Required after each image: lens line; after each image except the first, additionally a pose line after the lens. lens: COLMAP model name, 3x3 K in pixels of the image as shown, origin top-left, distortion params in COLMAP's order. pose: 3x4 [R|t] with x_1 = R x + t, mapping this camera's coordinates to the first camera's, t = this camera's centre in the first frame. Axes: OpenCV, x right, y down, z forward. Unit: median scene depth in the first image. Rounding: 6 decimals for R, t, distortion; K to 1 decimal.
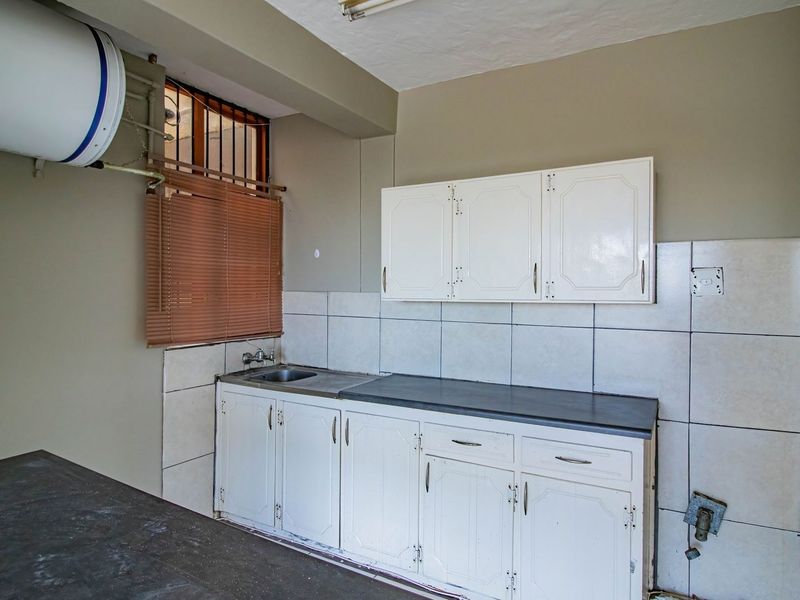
lens RADIAL K [[497.1, 0, 400.3], [0, 497.1, 289.9], [0, 0, 1]] dist [-0.008480, -0.004285]
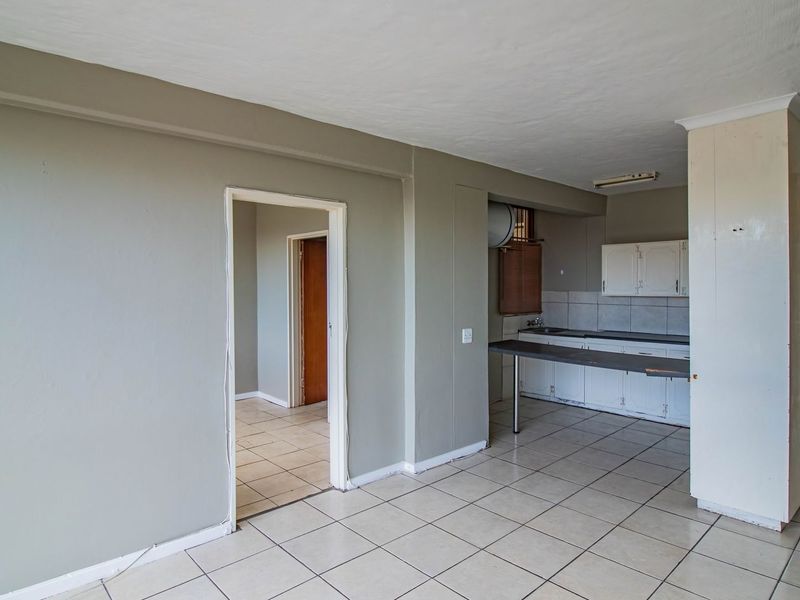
lens RADIAL K [[497.1, 0, 400.3], [0, 497.1, 289.9], [0, 0, 1]] dist [-0.008480, -0.004285]
pose [[0.957001, -0.003811, -0.290059, -0.229577], [0.006885, 0.999930, 0.009577, -0.028258], [0.290002, -0.011162, 0.956961, -1.238321]]
